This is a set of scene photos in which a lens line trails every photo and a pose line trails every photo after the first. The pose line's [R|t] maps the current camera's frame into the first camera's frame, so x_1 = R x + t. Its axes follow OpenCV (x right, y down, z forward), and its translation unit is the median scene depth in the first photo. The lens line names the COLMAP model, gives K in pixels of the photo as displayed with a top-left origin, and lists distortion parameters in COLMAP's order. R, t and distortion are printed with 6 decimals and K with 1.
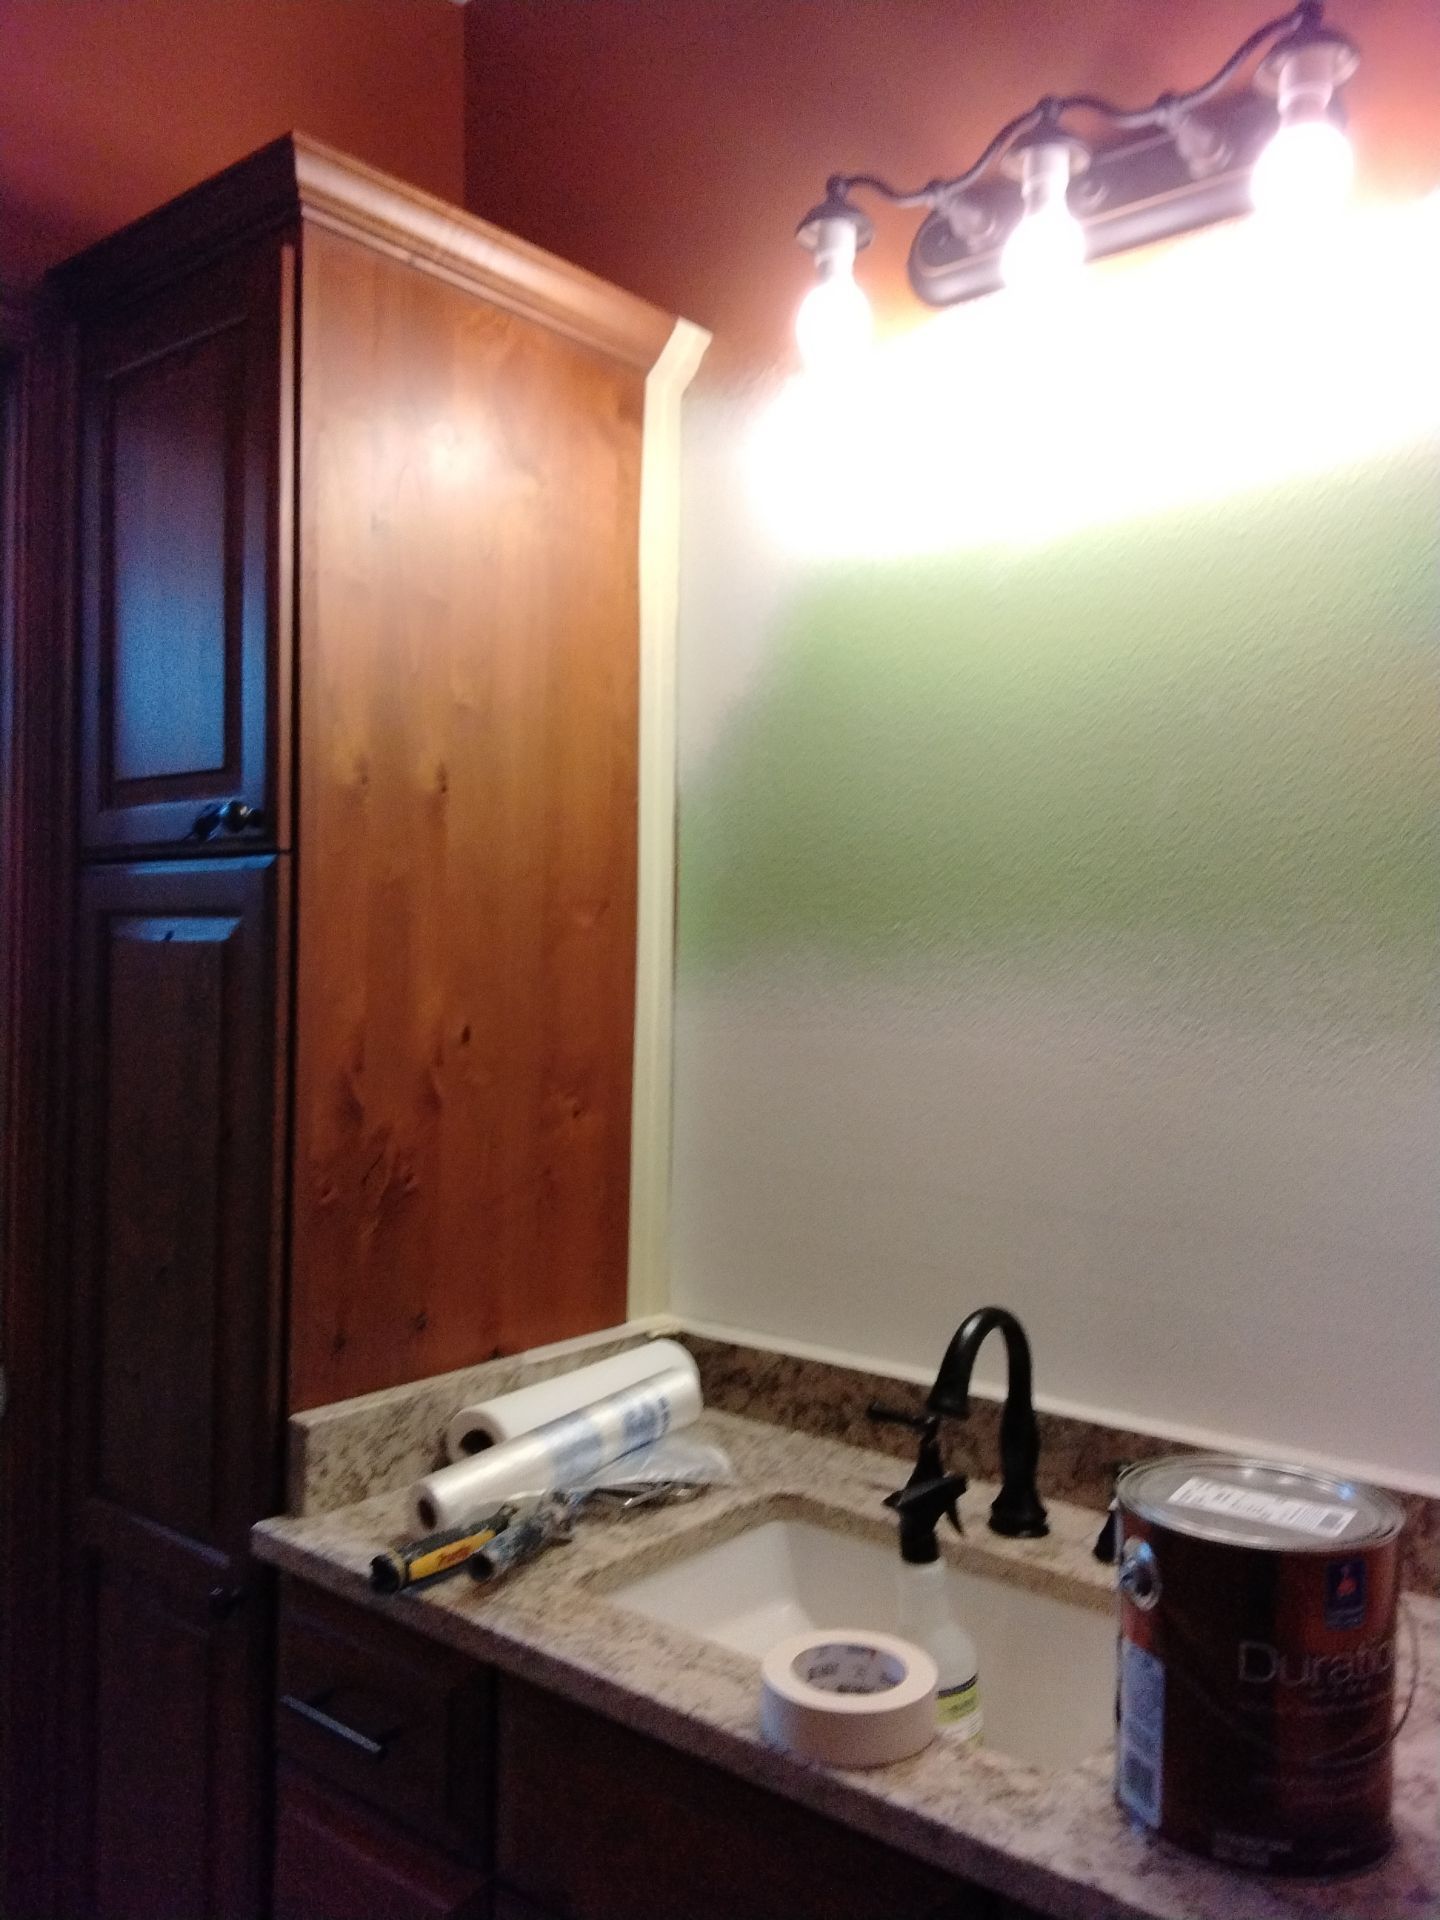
lens RADIAL K [[1471.4, 0, 710.1], [0, 1471.4, 959.2], [0, 0, 1]] dist [0.105810, -0.159596]
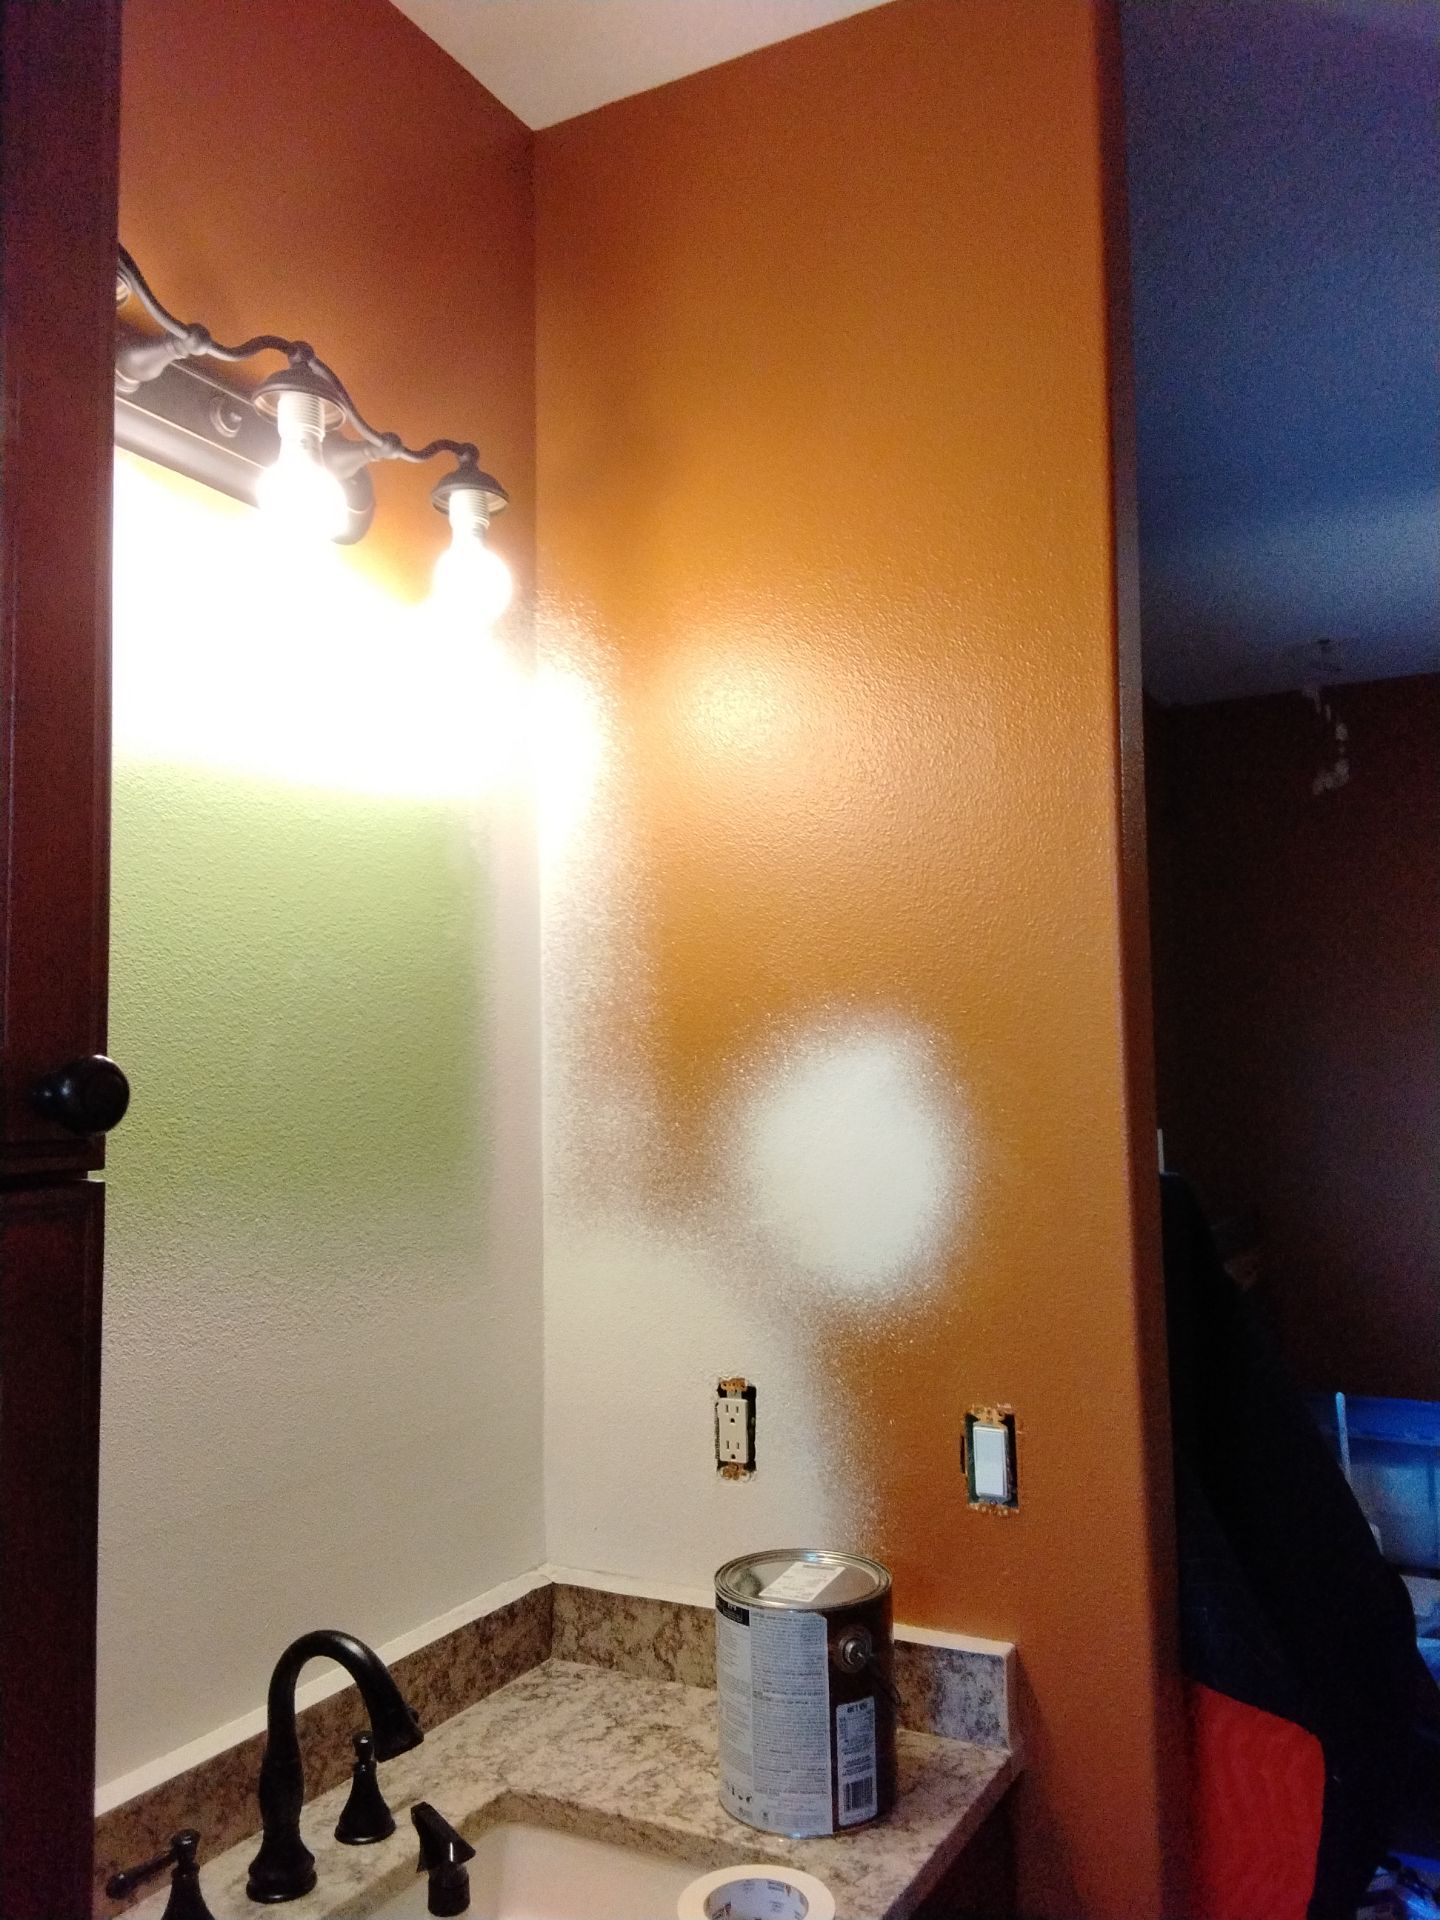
lens RADIAL K [[1471.4, 0, 710.1], [0, 1471.4, 959.2], [0, 0, 1]] dist [0.105810, -0.159596]
pose [[-0.195764, 0.059806, 0.978826, -1.037998], [0.009947, 0.998208, -0.059001, -0.160321], [-0.980601, -0.001813, -0.196009, 1.279253]]
